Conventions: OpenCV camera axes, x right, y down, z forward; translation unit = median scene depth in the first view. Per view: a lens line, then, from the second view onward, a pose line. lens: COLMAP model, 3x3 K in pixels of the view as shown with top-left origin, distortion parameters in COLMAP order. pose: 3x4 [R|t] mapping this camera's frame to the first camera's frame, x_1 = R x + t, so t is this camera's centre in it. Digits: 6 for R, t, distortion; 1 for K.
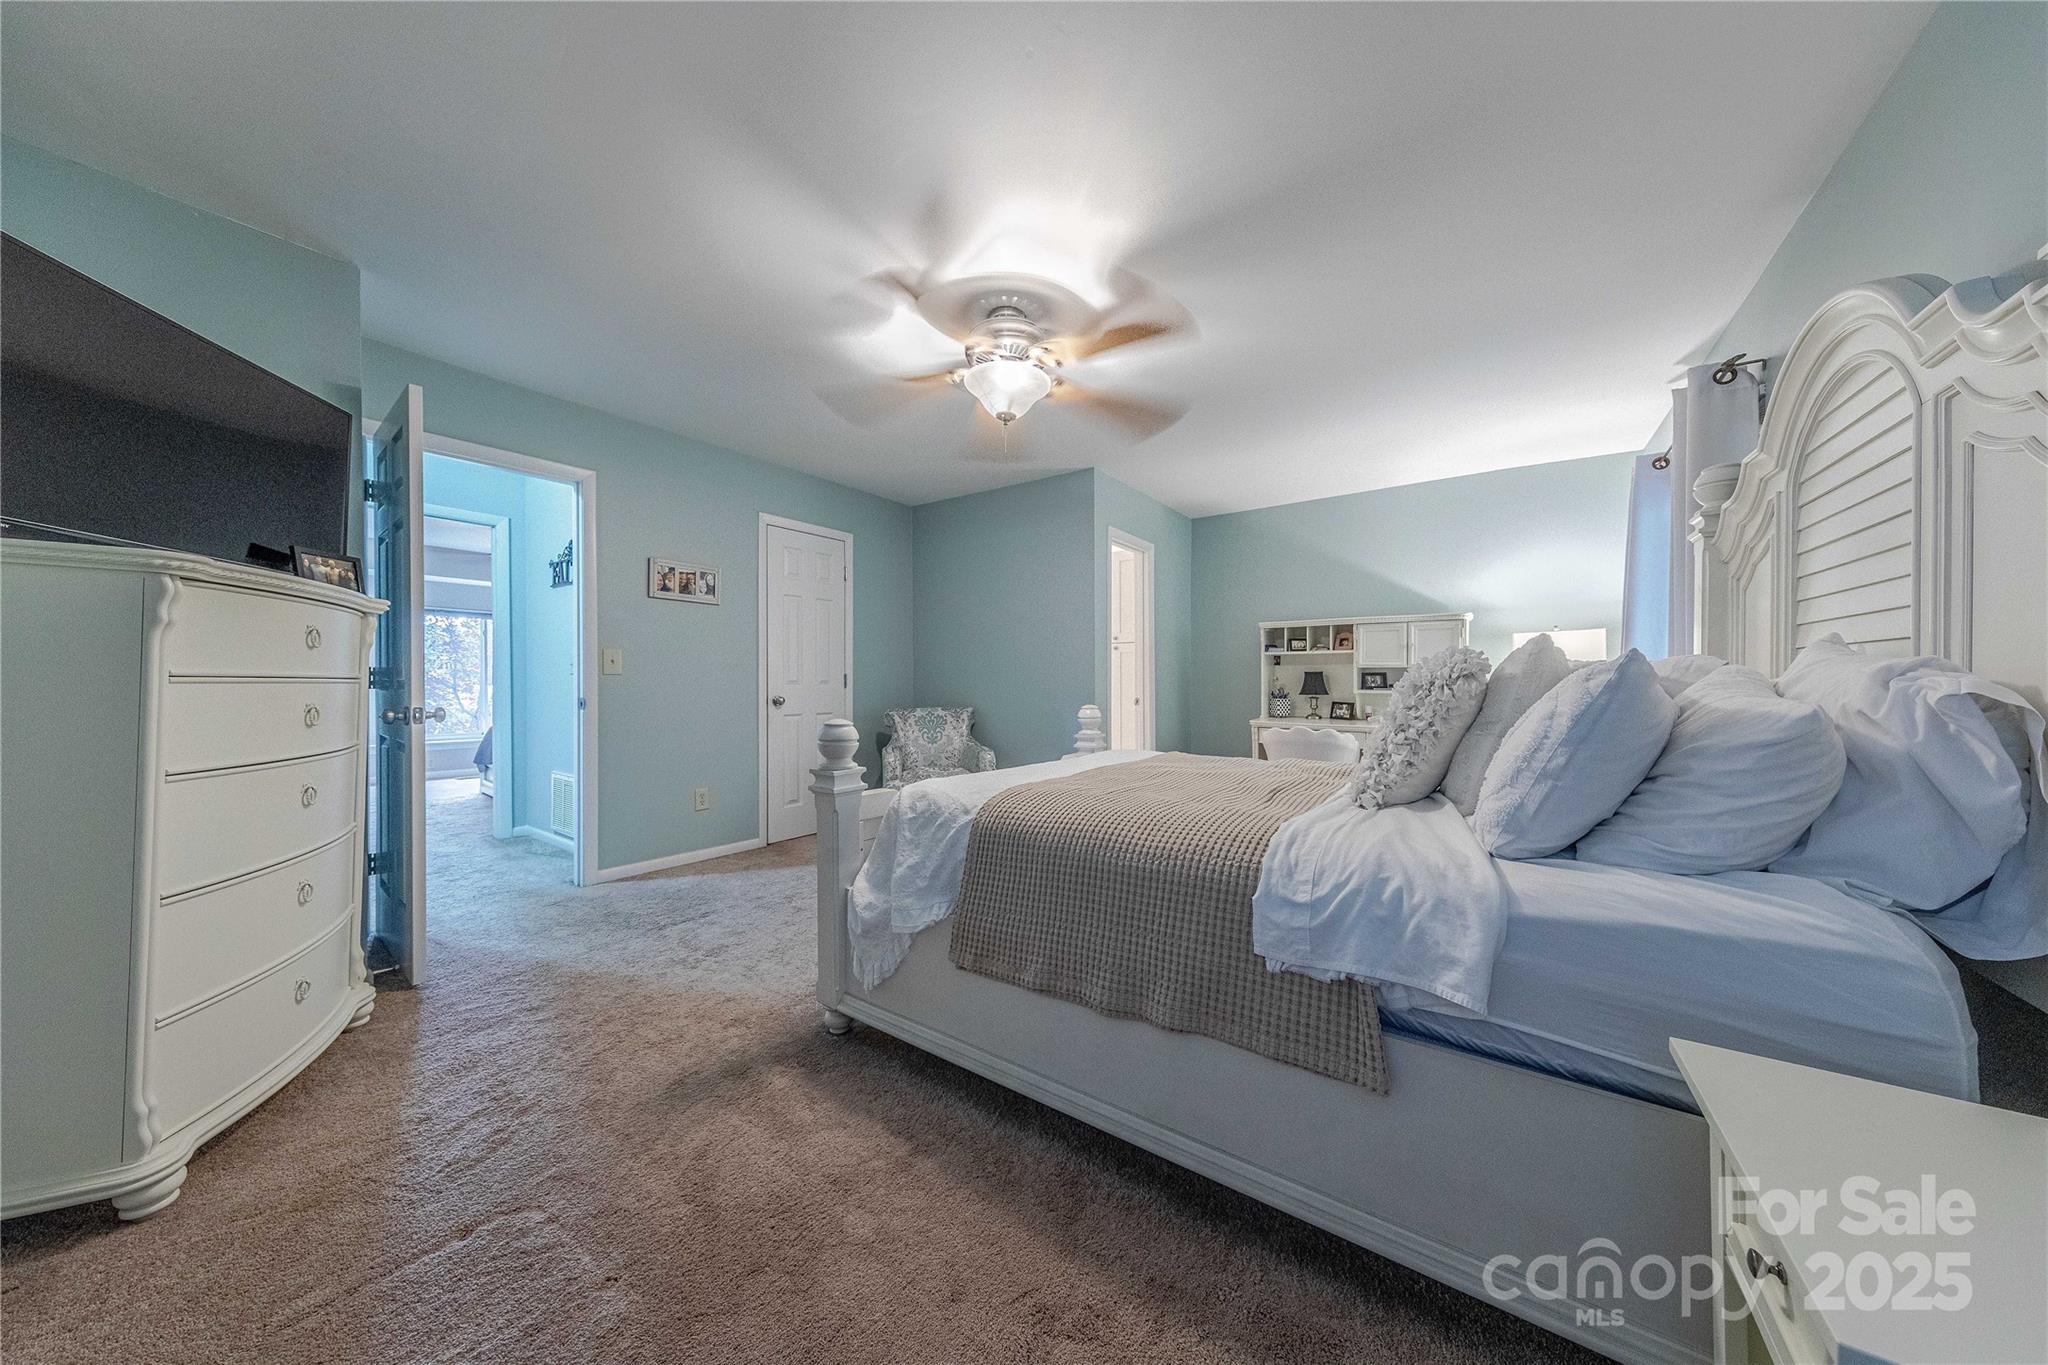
lens RADIAL K [[645.2, 0, 1034.0], [0, 645.2, 682.9], [0, 0, 1]] dist [0.001400, -0.000039]
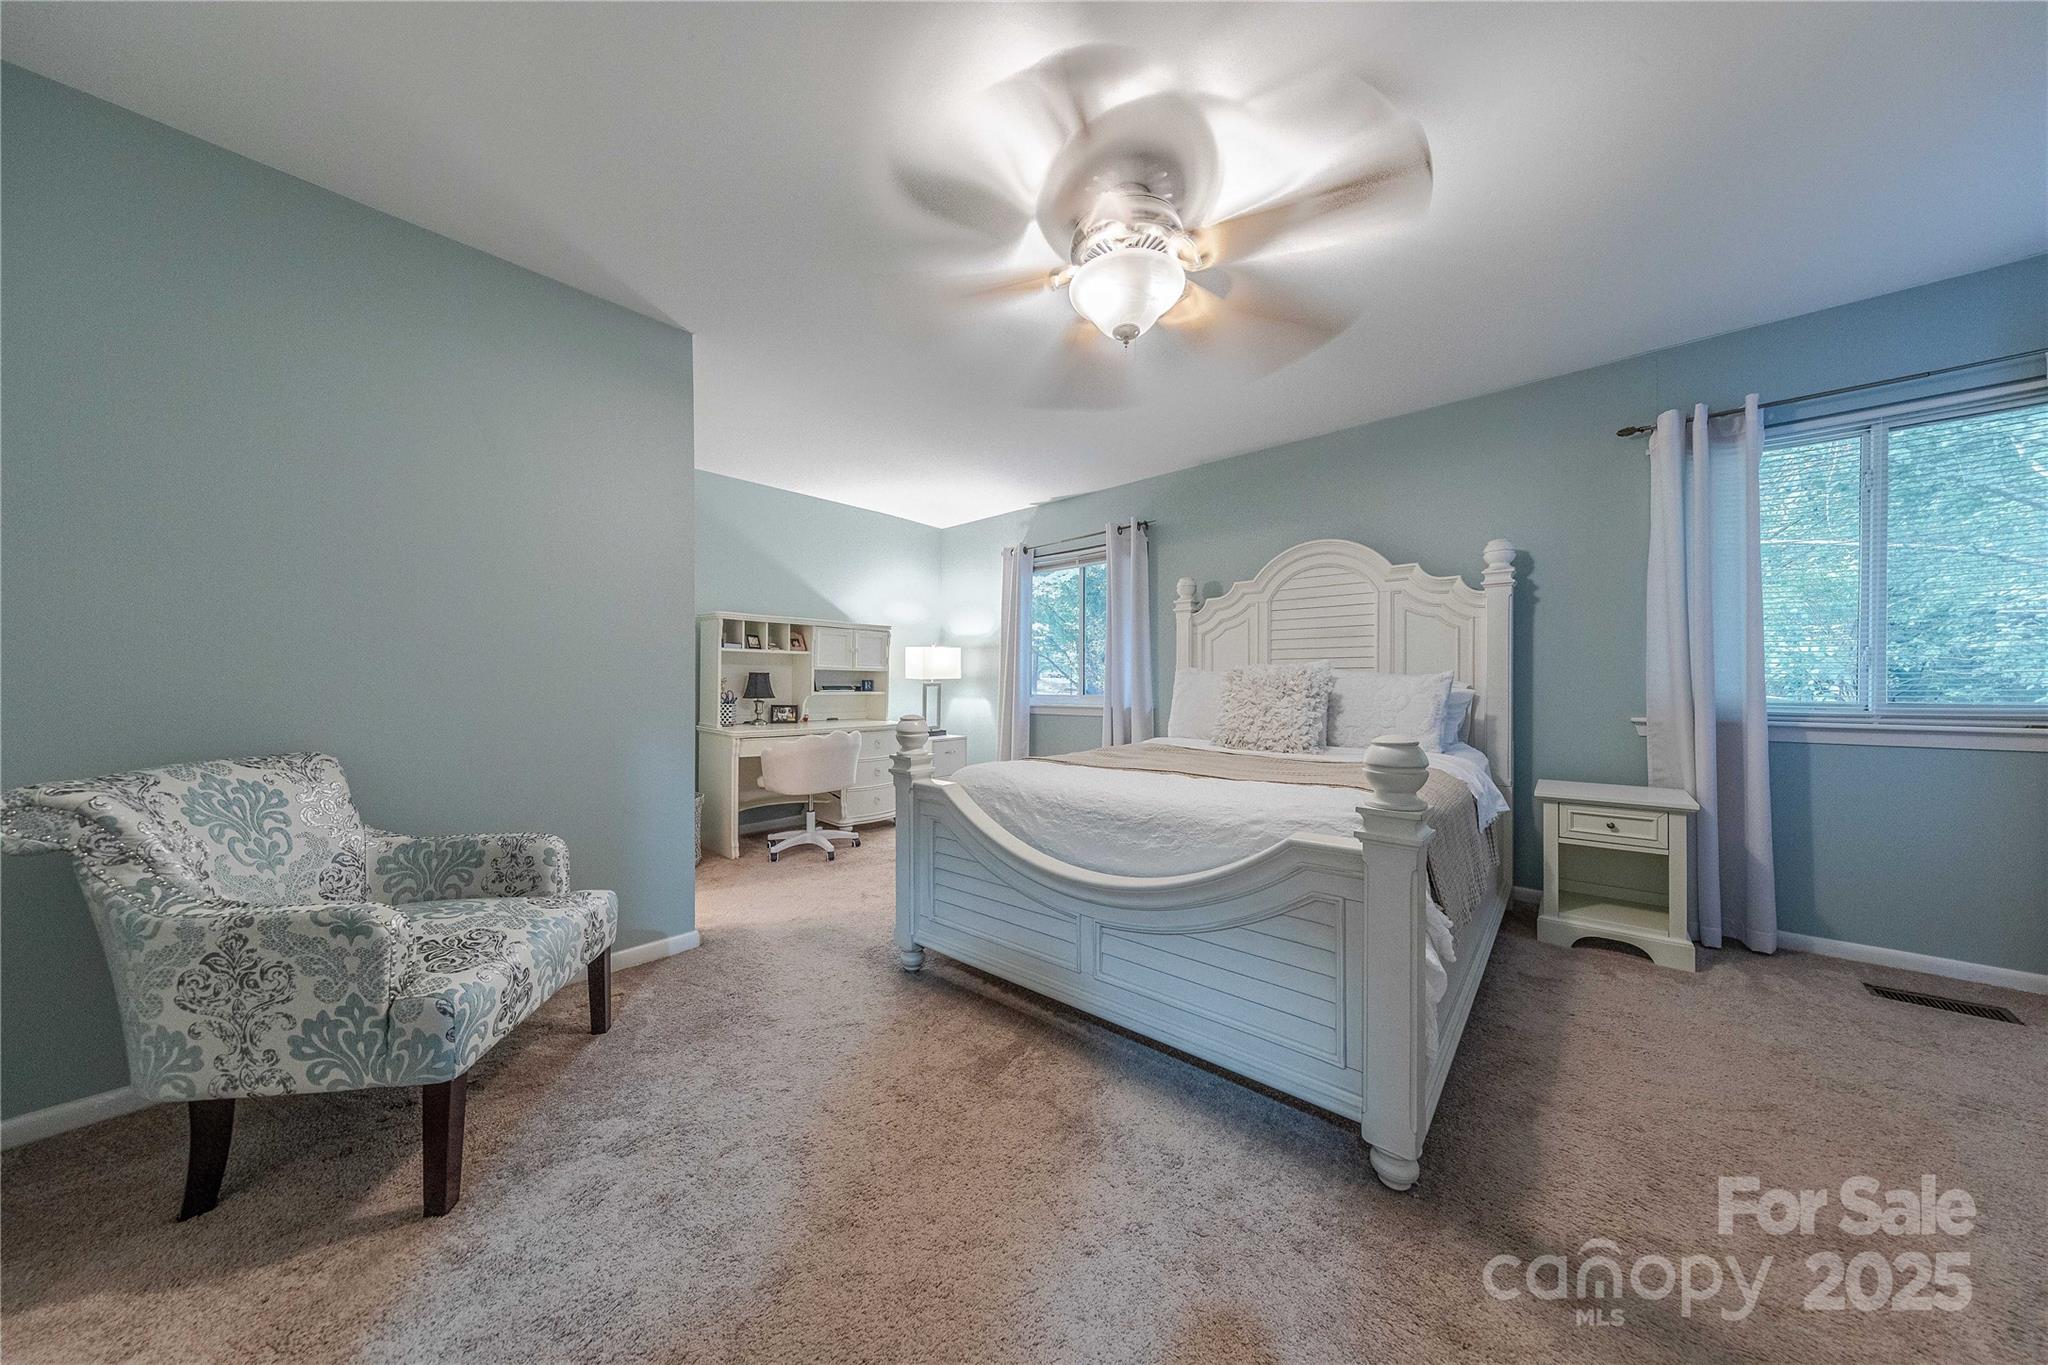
lens RADIAL K [[645.2, 0, 1028.1], [0, 645.2, 677.4], [0, 0, 1]] dist [0.001400, -0.000039]
pose [[0.108039, 0.009673, 0.994100, -0.443501], [-0.003551, 0.999950, -0.009344, -0.003367], [-0.994140, -0.002520, 0.108068, 0.554595]]
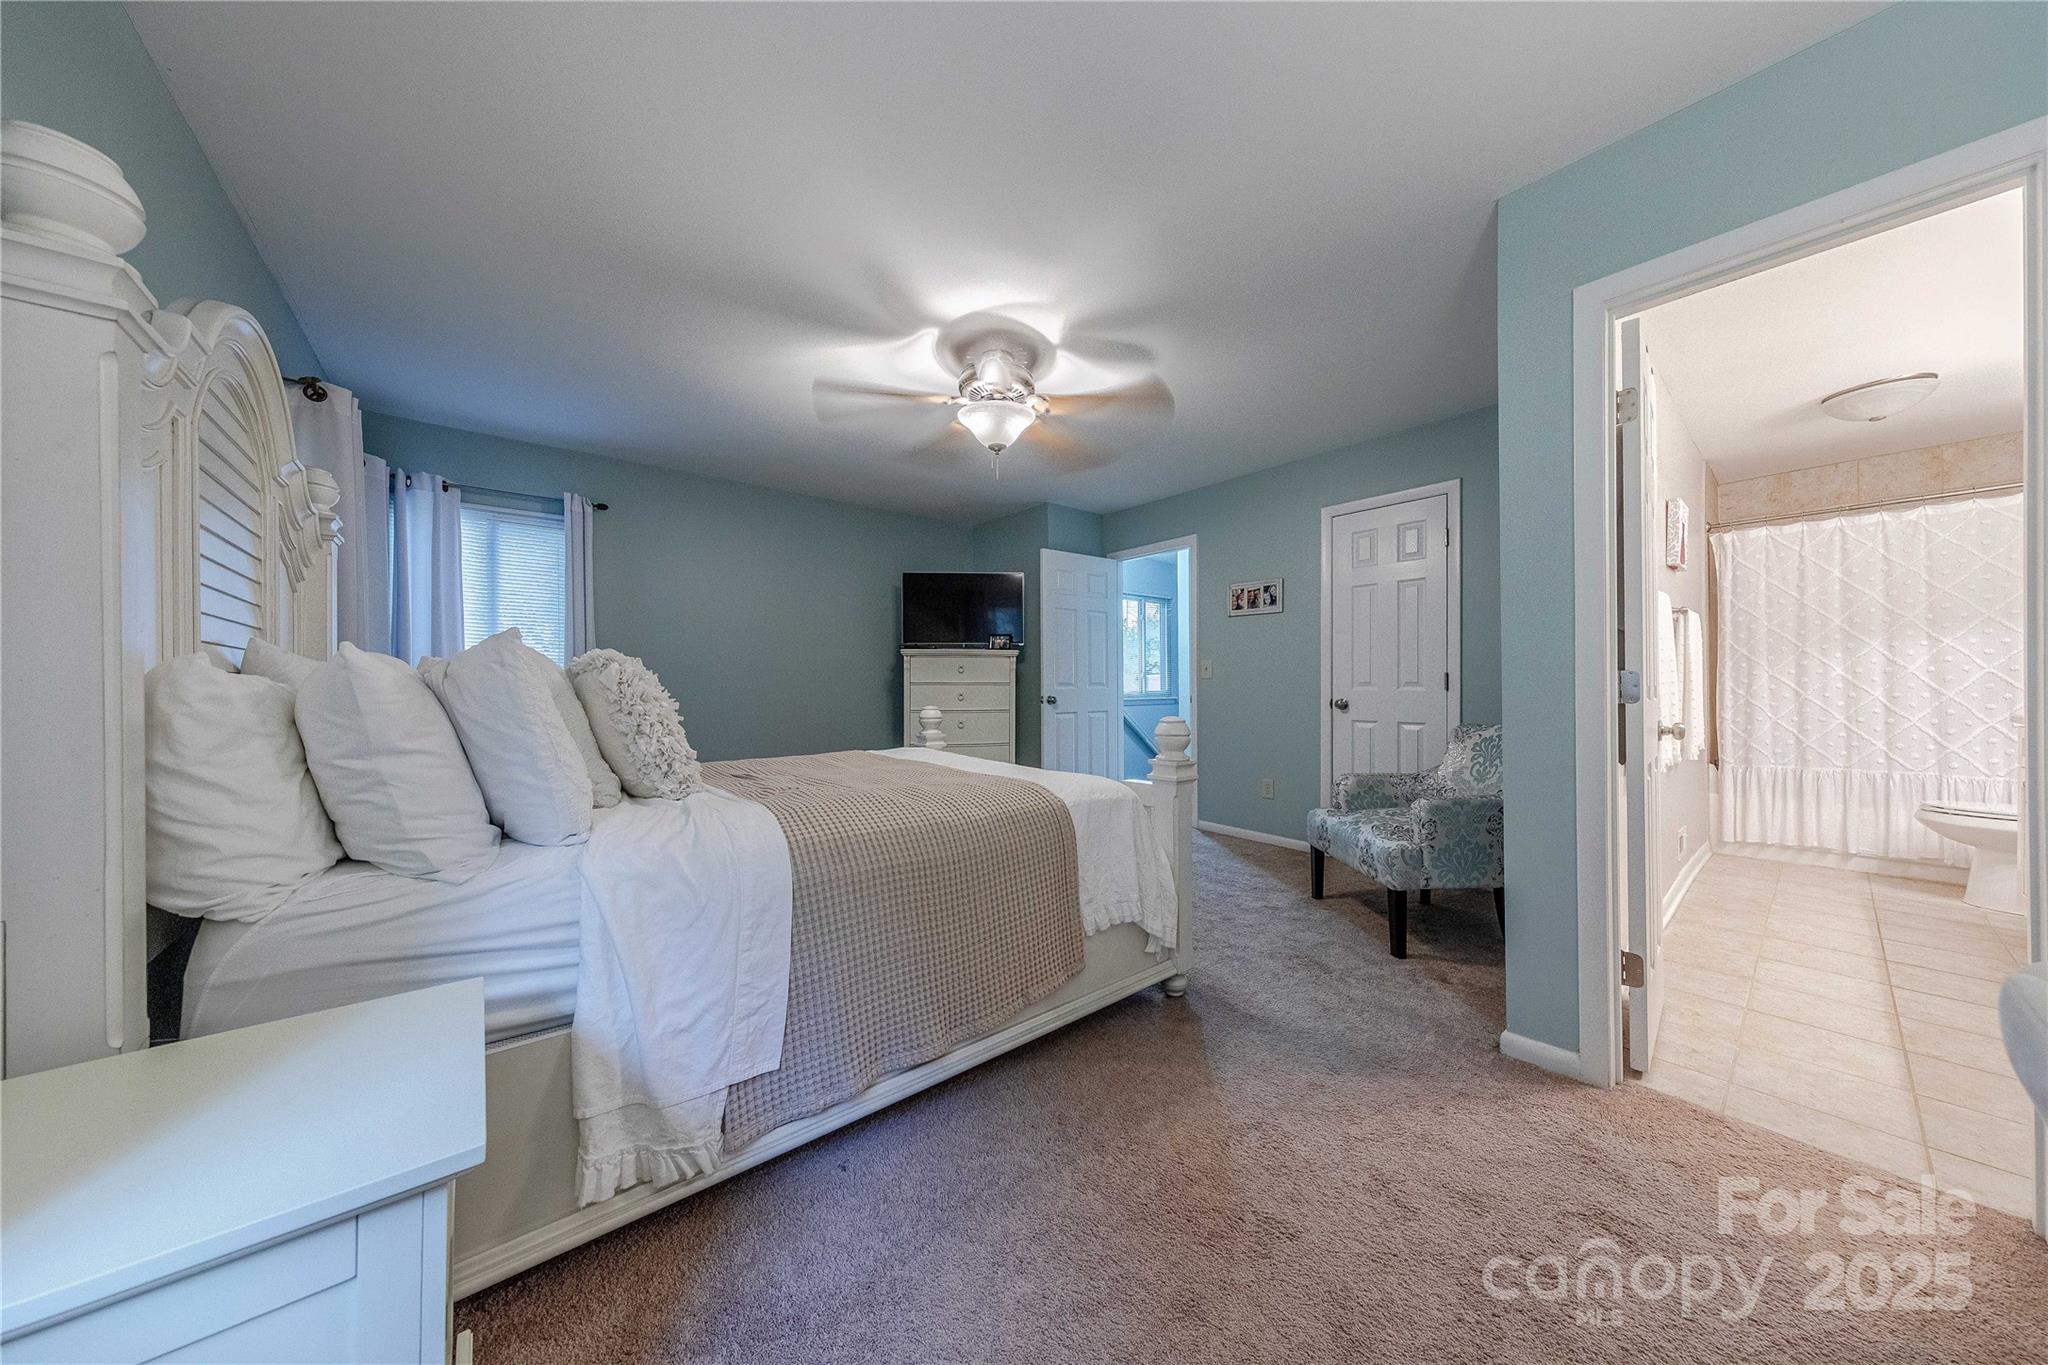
lens RADIAL K [[645.2, 0, 1026.9], [0, 645.2, 683.1], [0, 0, 1]] dist [0.001400, -0.000039]
pose [[-0.242051, -0.000374, -0.970264, 0.549839], [0.001709, 0.999998, -0.000812, -0.002169], [0.970262, -0.001855, -0.242050, 0.707870]]
